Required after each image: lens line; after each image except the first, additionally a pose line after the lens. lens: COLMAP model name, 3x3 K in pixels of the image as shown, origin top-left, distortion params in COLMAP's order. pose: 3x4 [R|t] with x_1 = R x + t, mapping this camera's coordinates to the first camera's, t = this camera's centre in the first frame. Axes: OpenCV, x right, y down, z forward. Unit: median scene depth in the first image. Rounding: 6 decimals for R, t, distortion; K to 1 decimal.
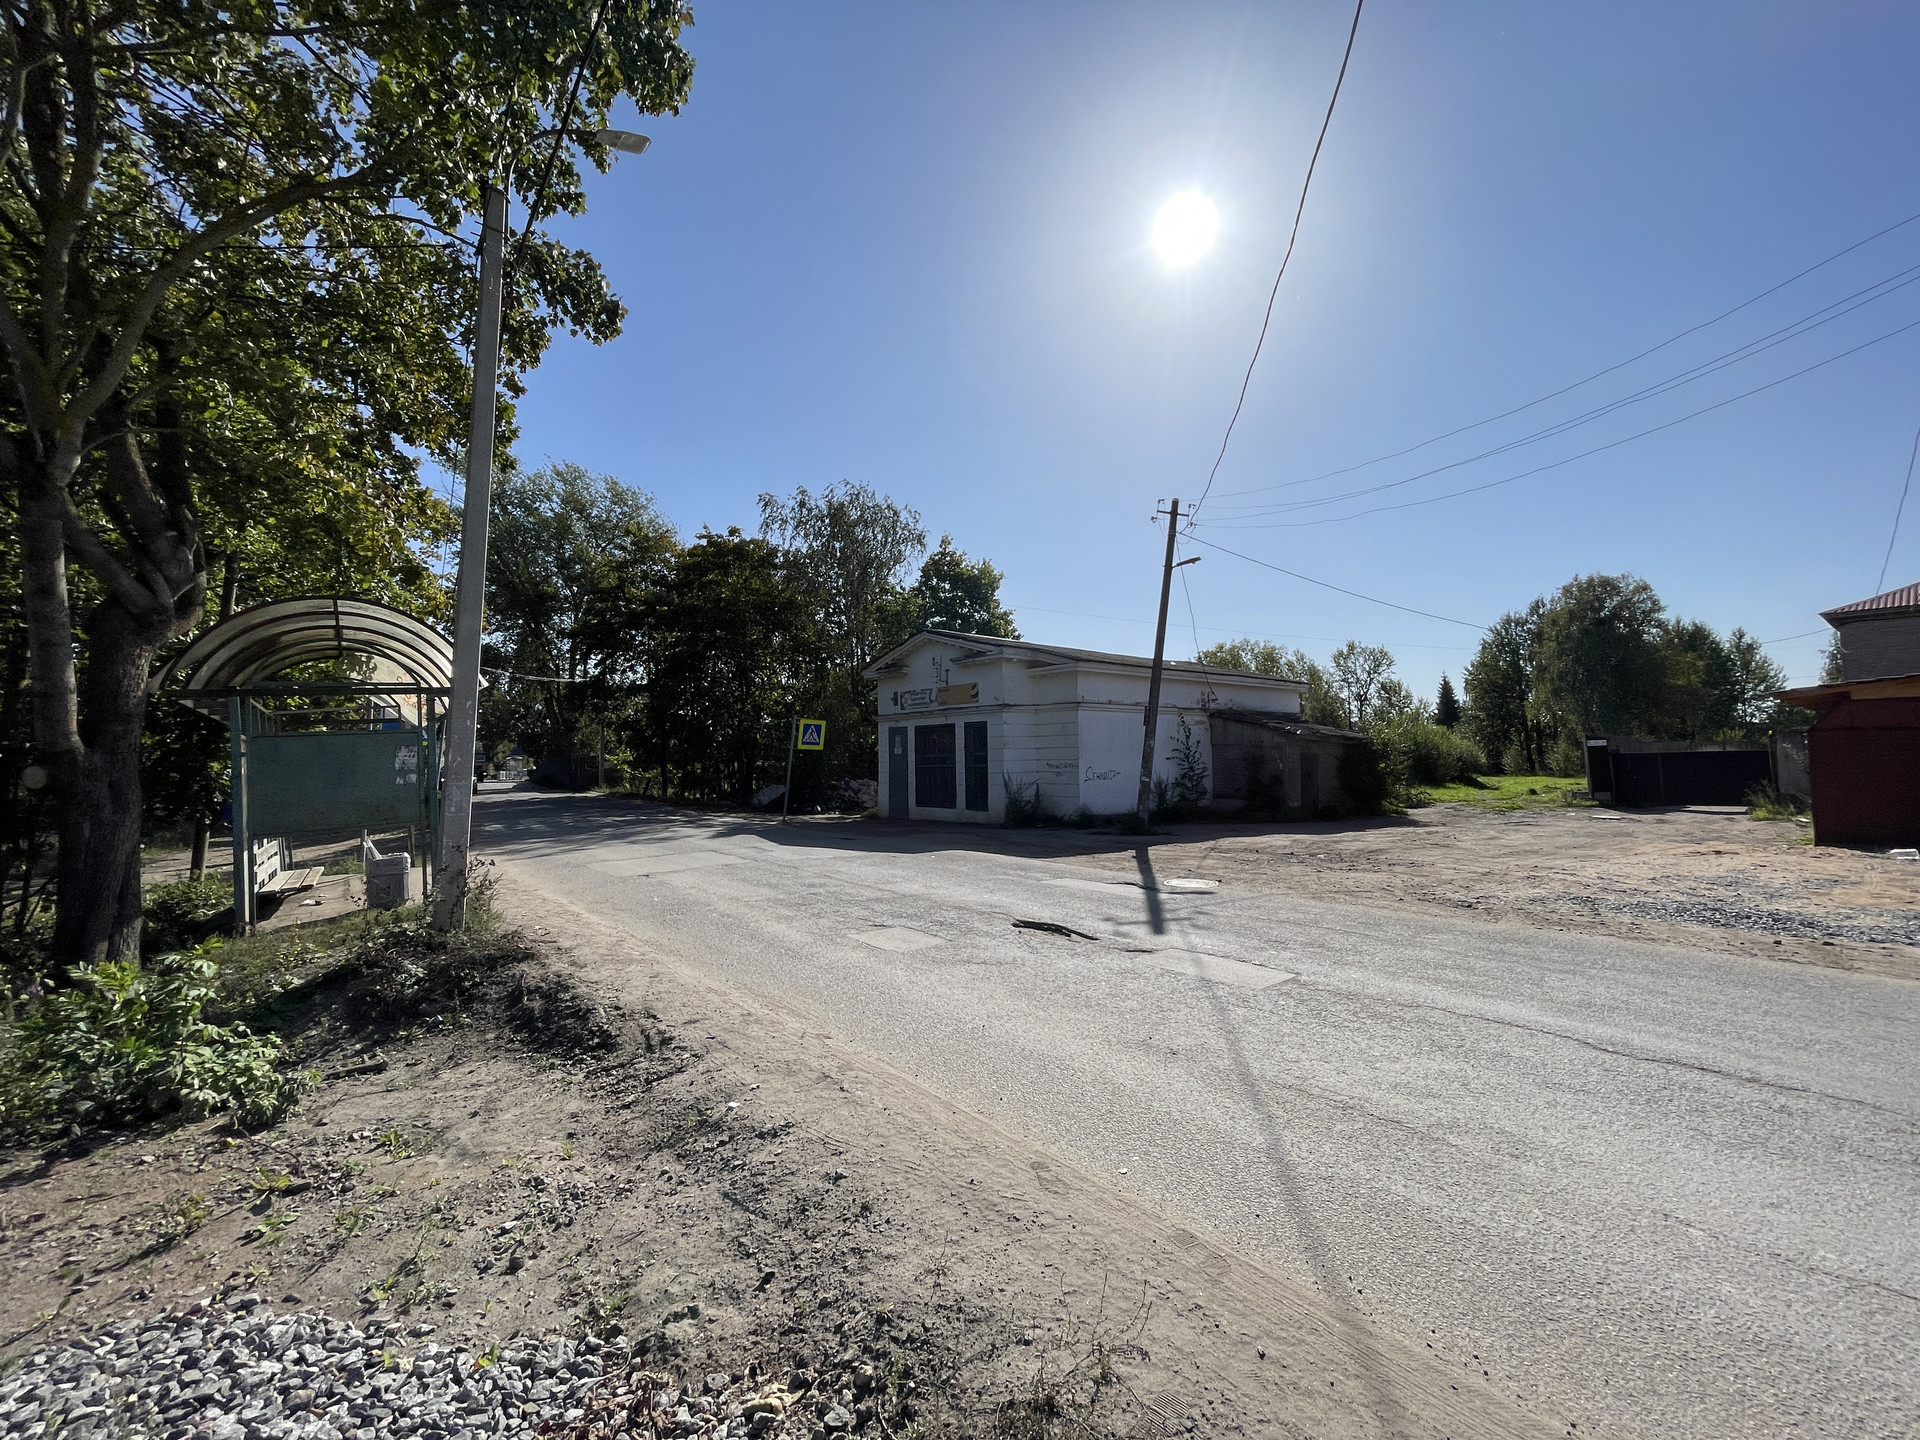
lens RADIAL K [[769.3, 0, 955.8], [0, 769.3, 720.1], [0, 0, 1]] dist [-0.001748, -0.000577]
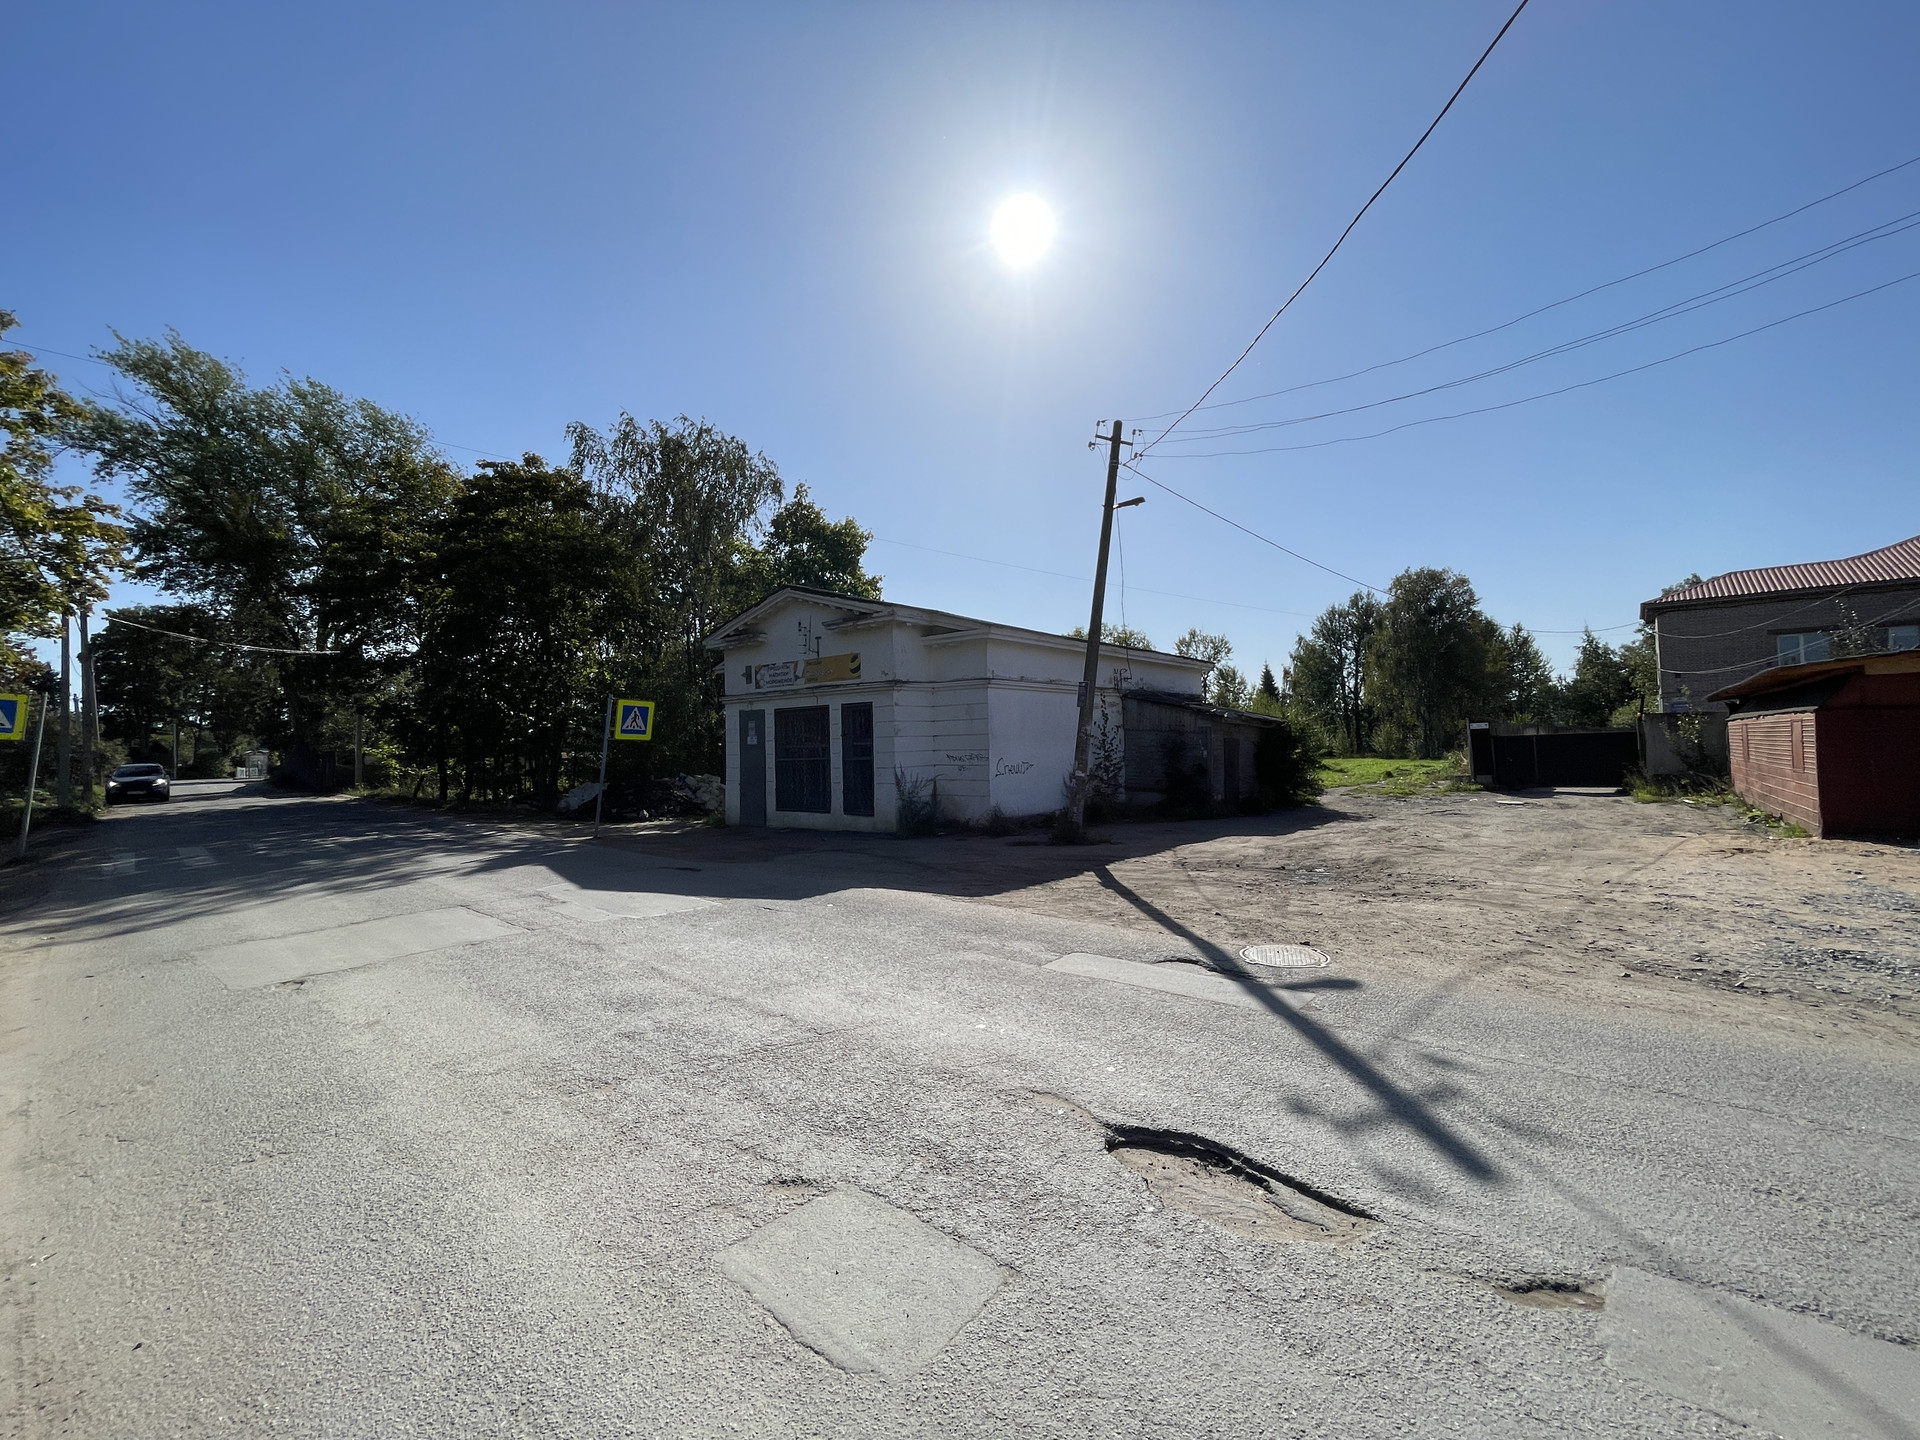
lens RADIAL K [[761.5, 0, 952.9], [0, 761.5, 720.6], [0, 0, 1]] dist [-0.001873, 0.000397]
pose [[0.979423, -0.003802, 0.201781, -0.028187], [0.000131, 0.999834, 0.018205, 0.004895], [-0.201816, -0.017804, 0.979262, 0.175915]]
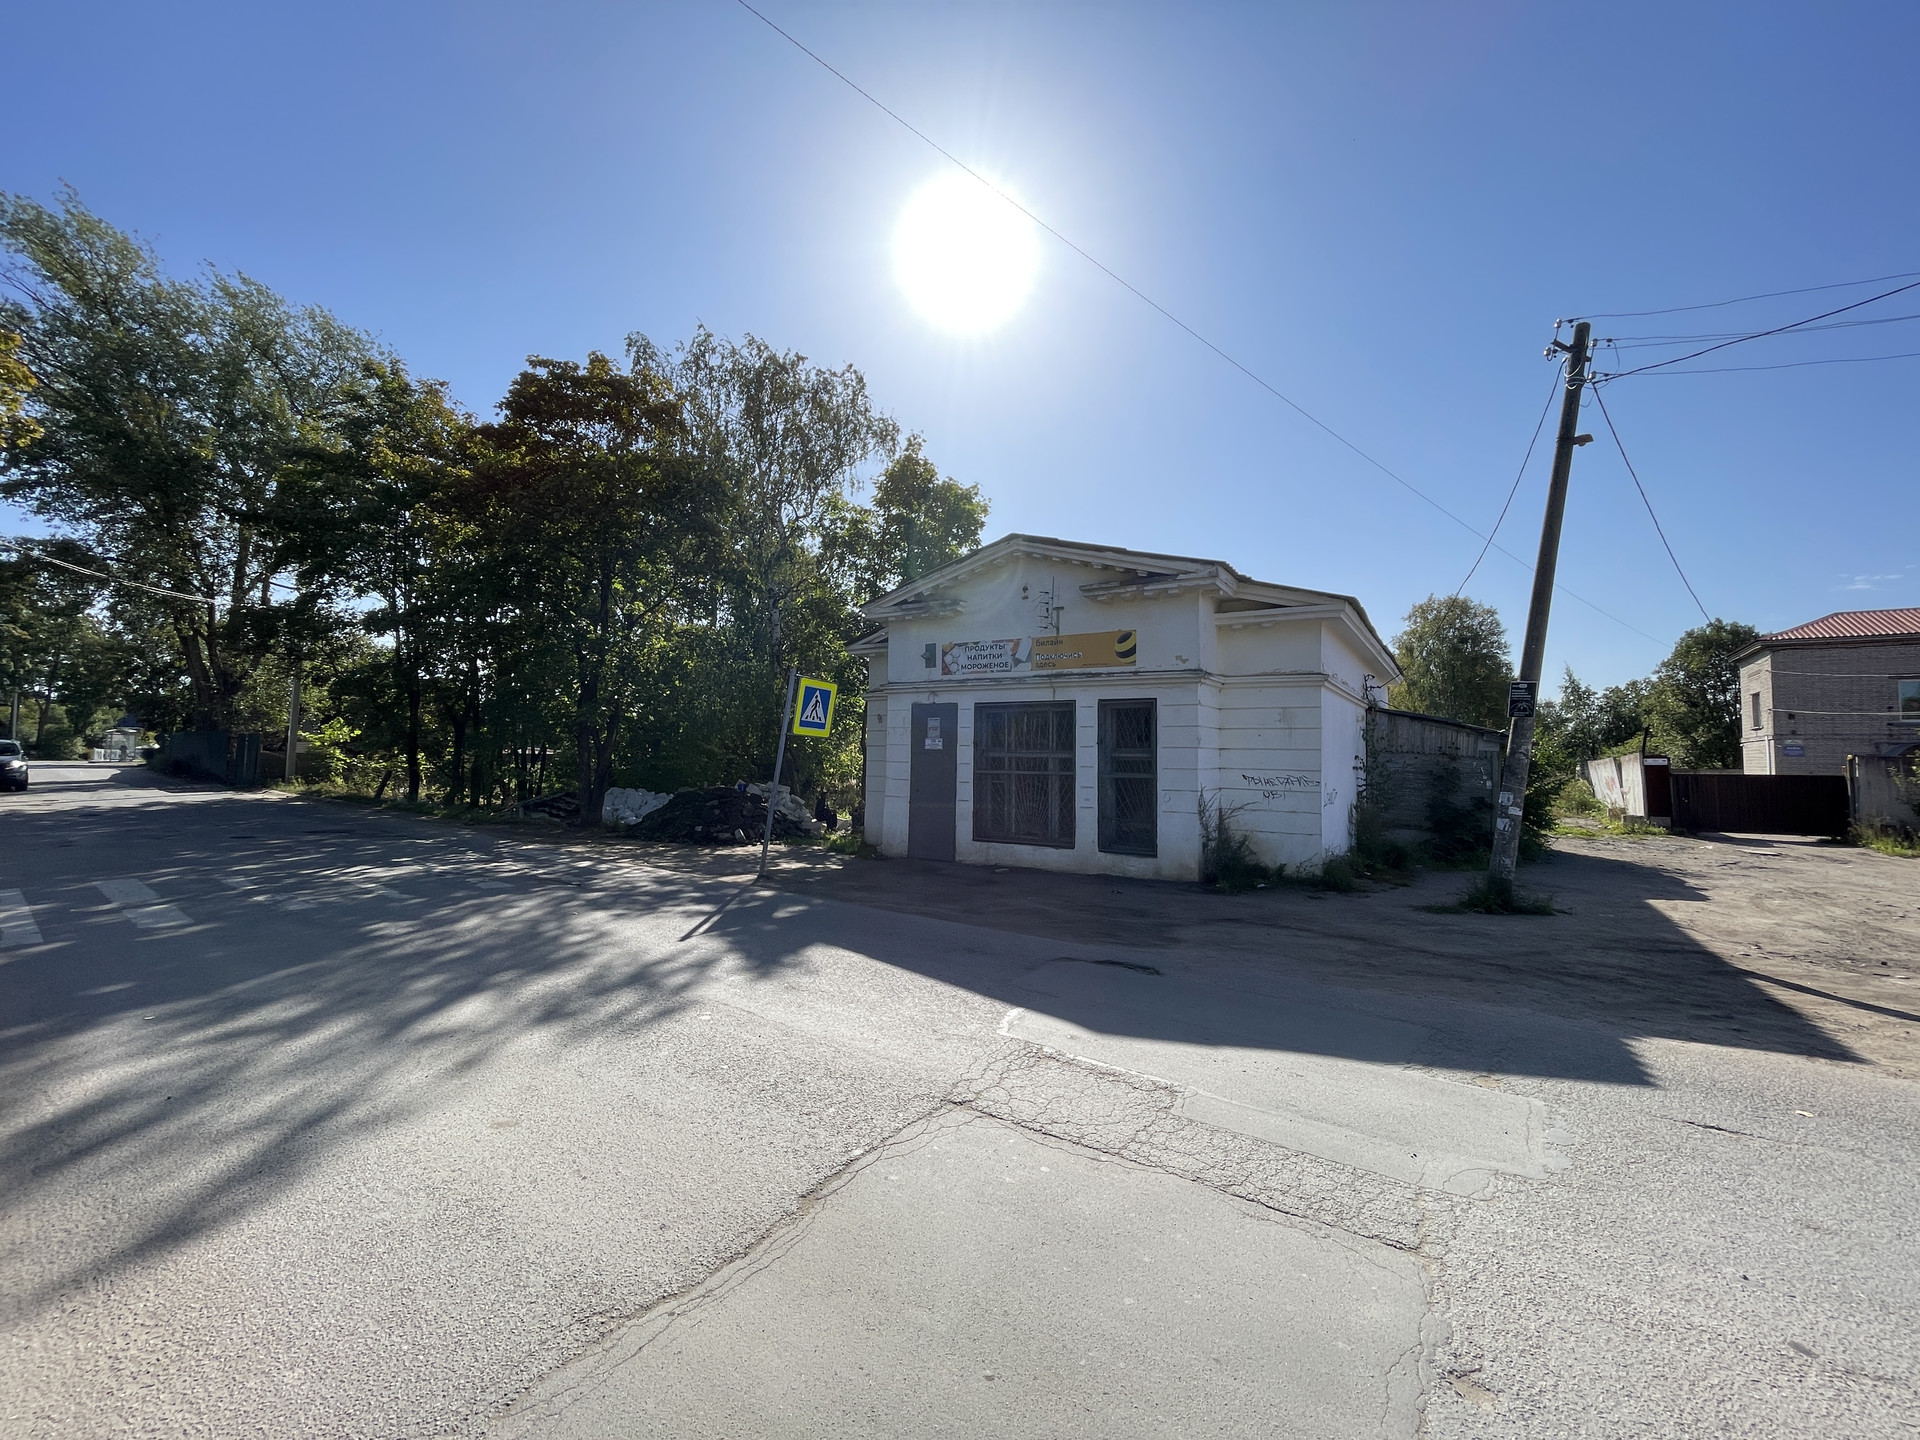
lens RADIAL K [[769.3, 0, 955.8], [0, 769.3, 720.1], [0, 0, 1]] dist [-0.001748, -0.000577]
pose [[0.954370, 0.044299, 0.295322, -0.211994], [-0.046056, 0.998938, -0.001009, 0.019571], [-0.295053, -0.012638, 0.955397, 0.397096]]
